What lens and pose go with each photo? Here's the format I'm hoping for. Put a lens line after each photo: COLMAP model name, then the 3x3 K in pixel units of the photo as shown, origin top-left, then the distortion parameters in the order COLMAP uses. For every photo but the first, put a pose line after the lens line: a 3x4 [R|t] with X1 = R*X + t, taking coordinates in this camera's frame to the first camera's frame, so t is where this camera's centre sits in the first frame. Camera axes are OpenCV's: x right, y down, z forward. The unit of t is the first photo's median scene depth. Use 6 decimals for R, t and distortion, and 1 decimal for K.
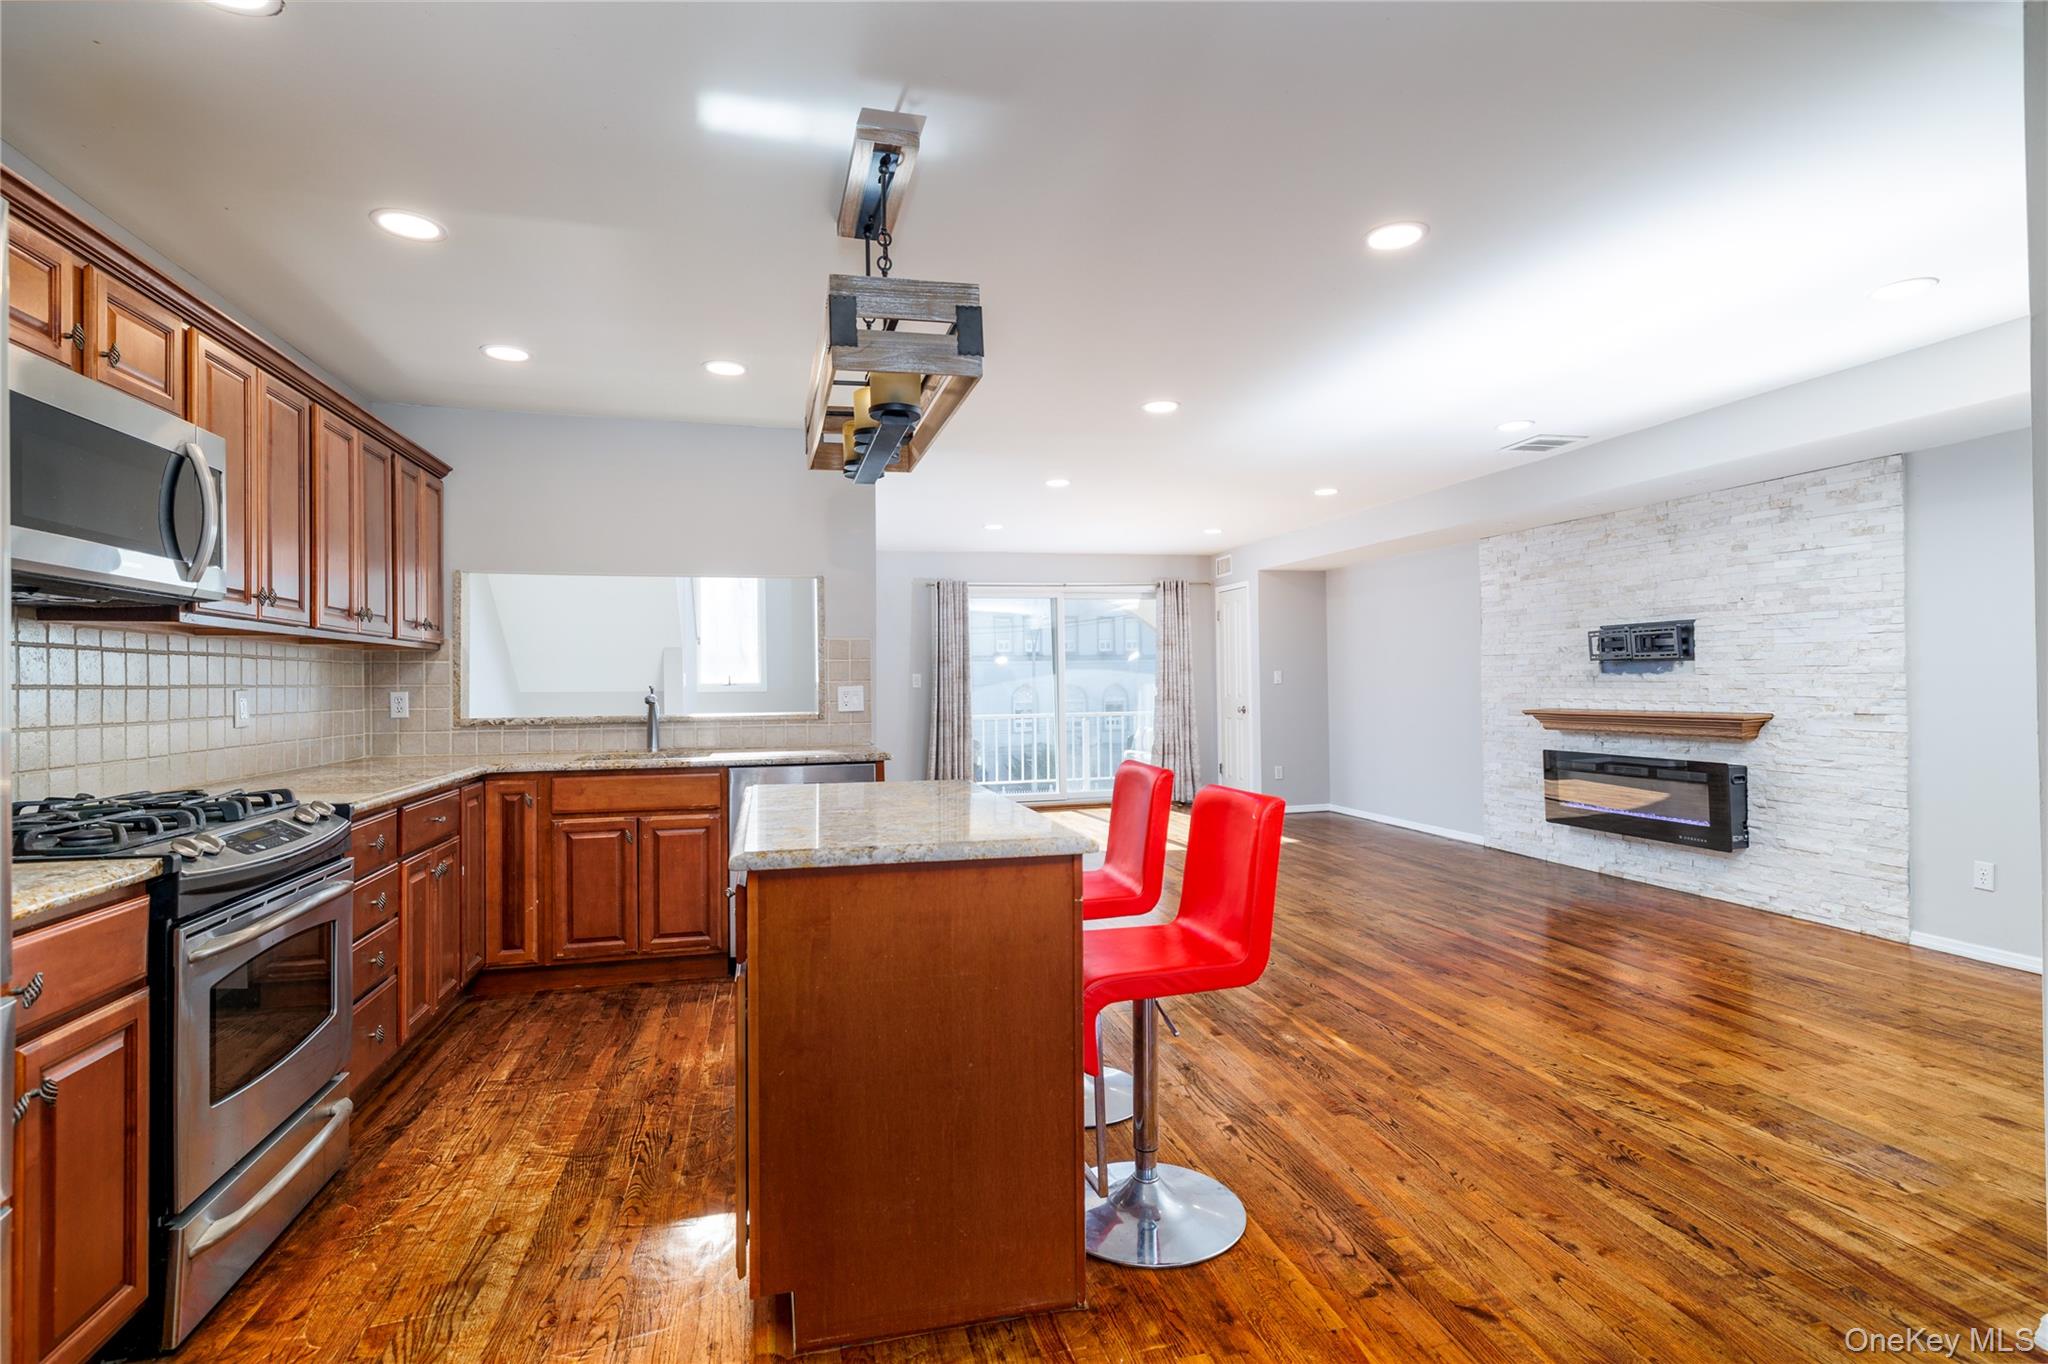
lens RADIAL K [[988.2, 0, 1026.3], [0, 988.2, 682.7], [0, 0, 1]] dist [-0.006179, 0.000786]
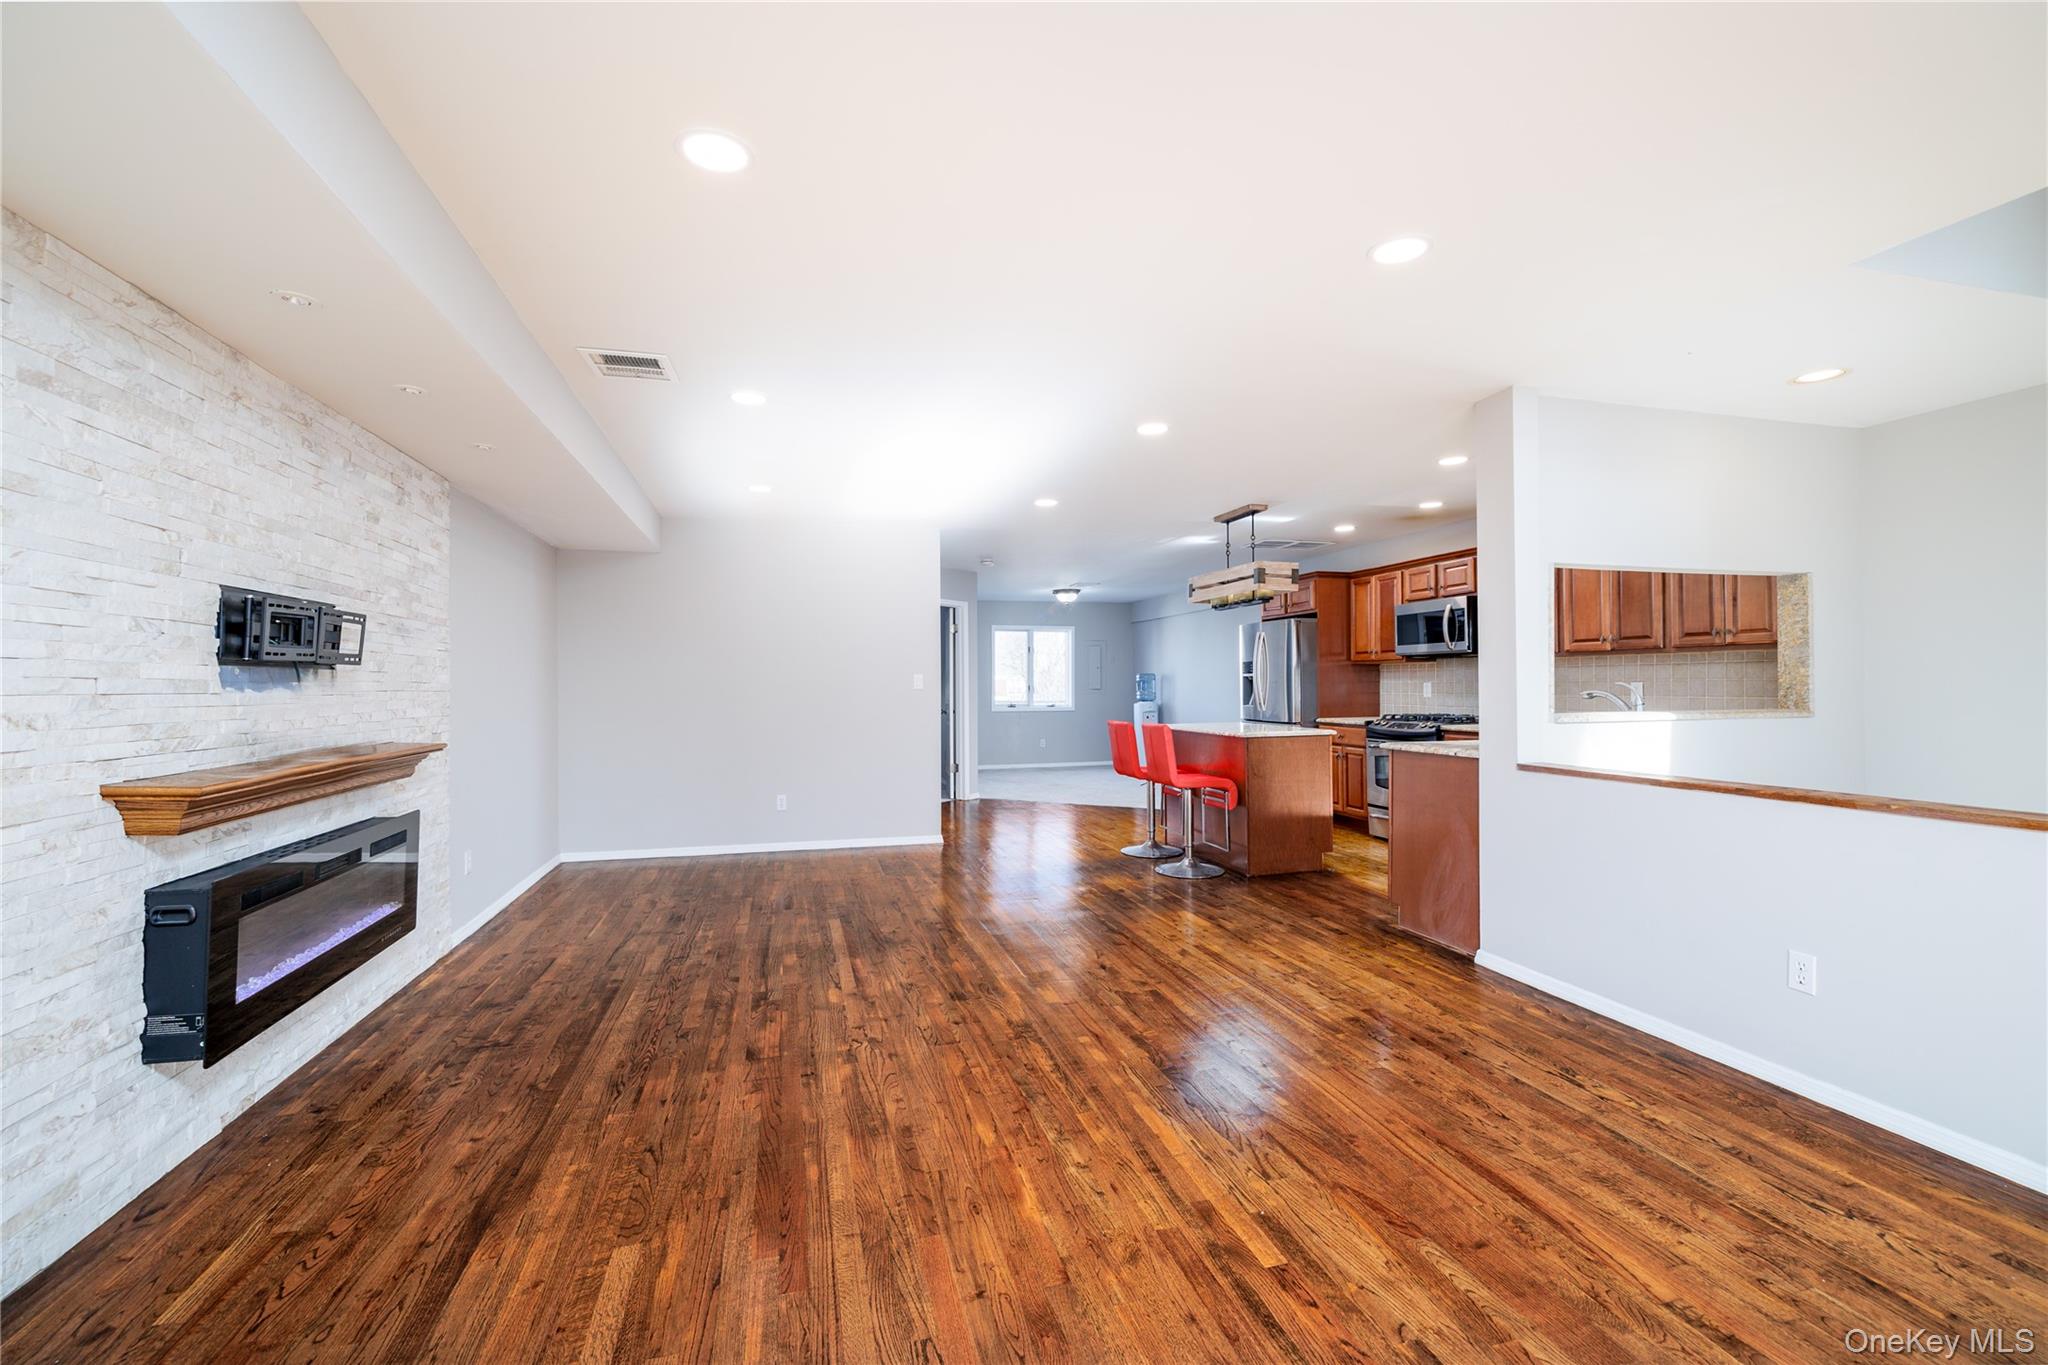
lens RADIAL K [[866.9, 0, 1035.1], [0, 866.9, 682.6], [0, 0, 1]] dist [0.000994, 0.000798]
pose [[-0.999163, 0.017619, -0.036913, 0.292341], [0.017689, 0.999842, -0.001558, -0.006259], [0.036880, -0.002209, -0.999317, 1.860367]]
